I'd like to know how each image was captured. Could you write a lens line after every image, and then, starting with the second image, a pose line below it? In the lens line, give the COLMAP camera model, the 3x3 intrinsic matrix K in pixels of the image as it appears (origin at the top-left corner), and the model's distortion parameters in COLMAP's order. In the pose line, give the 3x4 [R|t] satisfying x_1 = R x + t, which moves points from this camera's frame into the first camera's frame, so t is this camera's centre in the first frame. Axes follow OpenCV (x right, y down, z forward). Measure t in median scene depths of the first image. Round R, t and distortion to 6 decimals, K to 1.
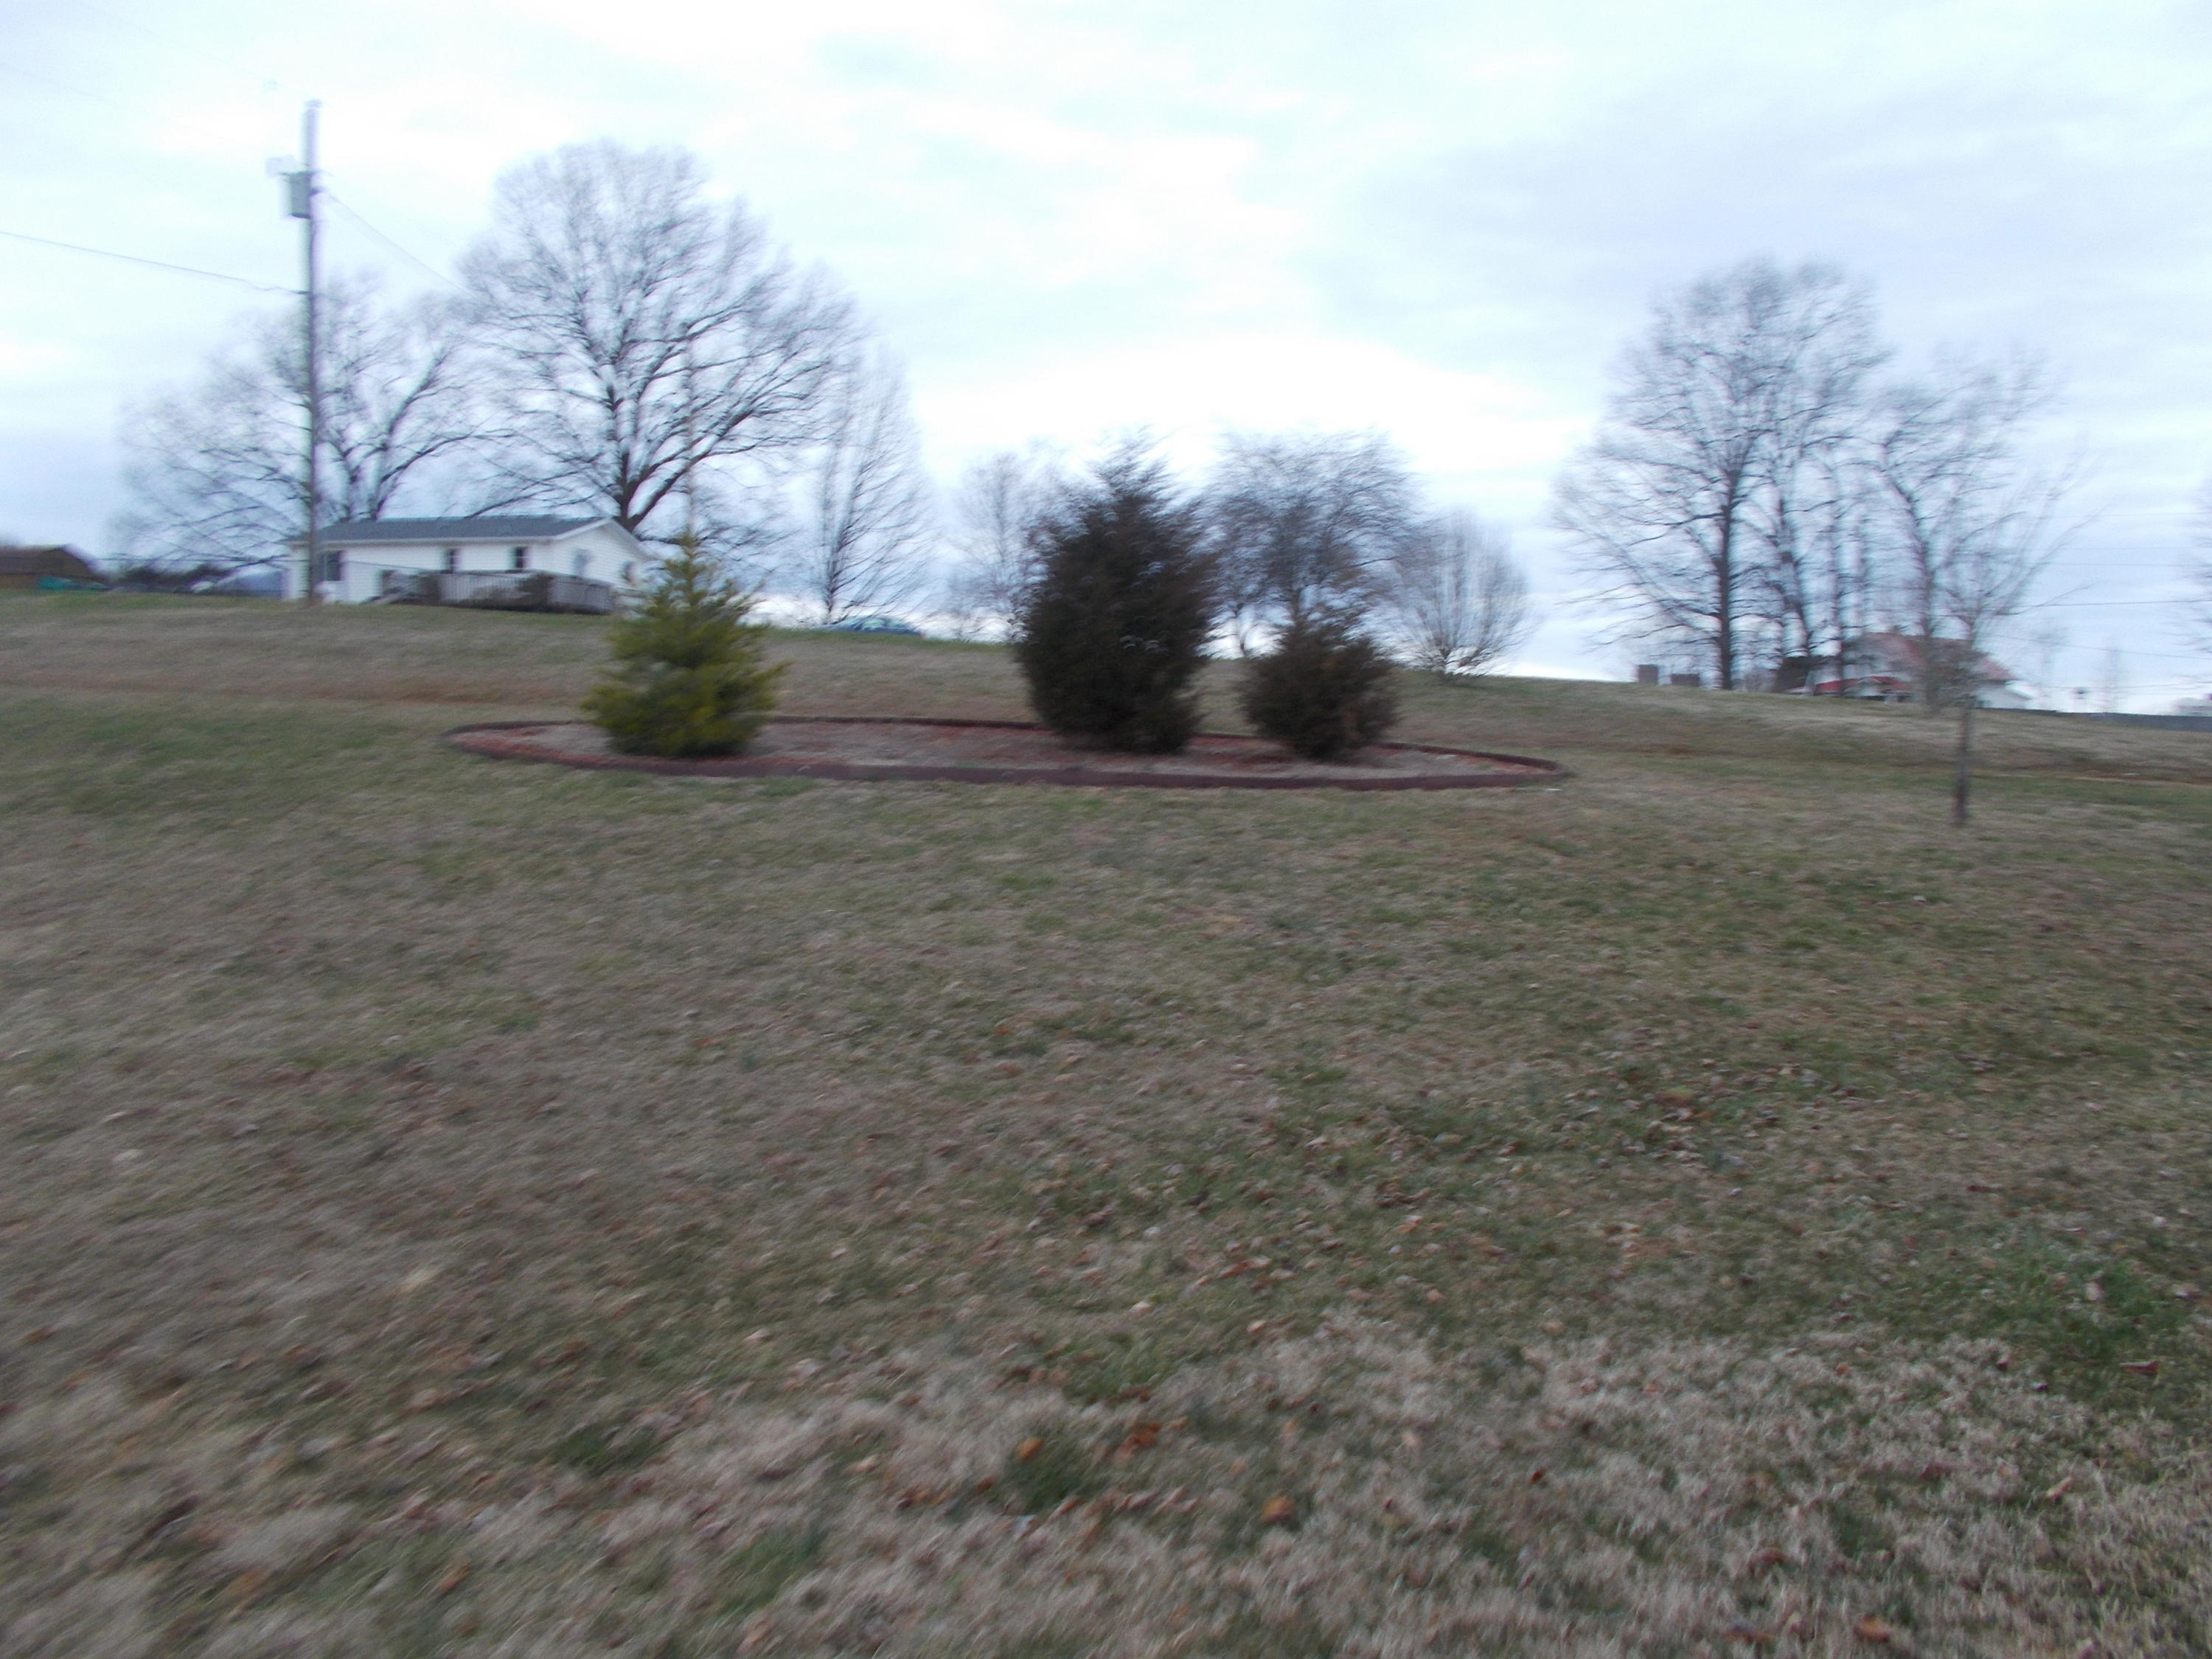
lens RADIAL K [[1669.5, 0, 1101.7], [0, 1669.5, 826.8], [0, 0, 1]] dist [-0.001641, 0.007479]
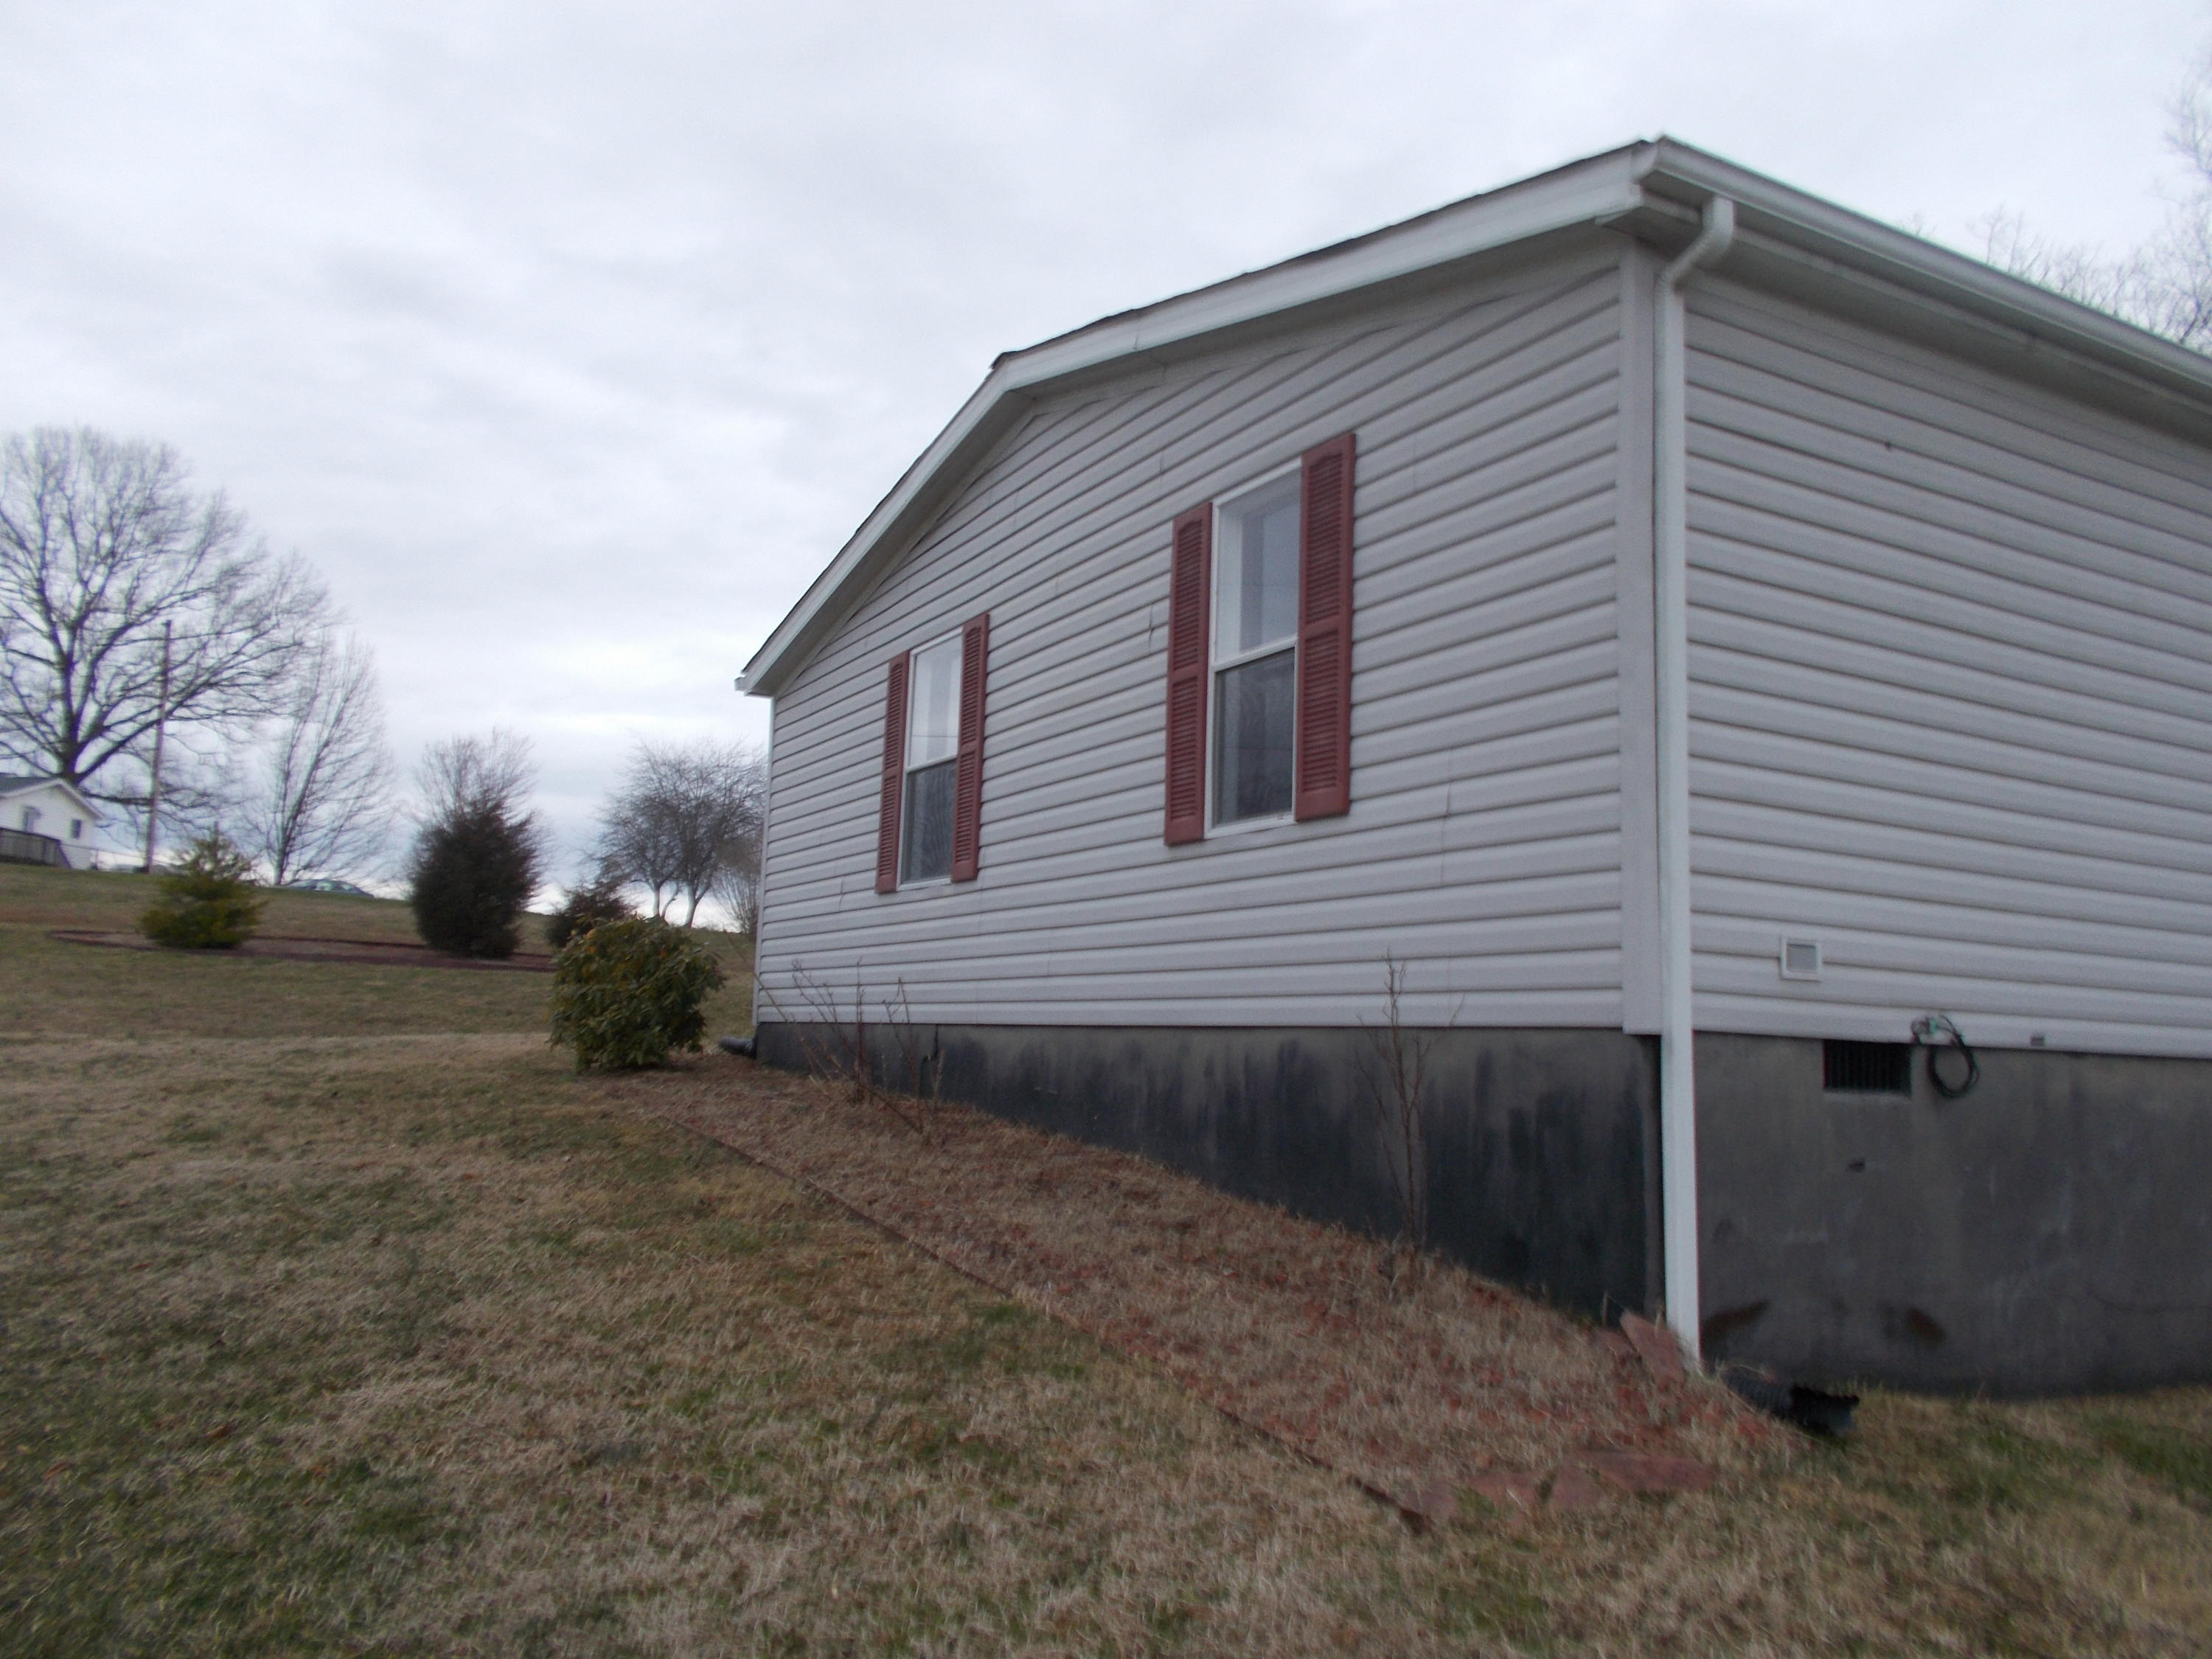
lens RADIAL K [[1669.5, 0, 1106.9], [0, 1669.5, 835.8], [0, 0, 1]] dist [-0.001641, 0.007479]
pose [[0.953953, 0.048390, 0.296029, 0.022416], [0.000555, 0.986616, -0.163063, 0.020795], [-0.299957, 0.155718, 0.941158, -0.159405]]
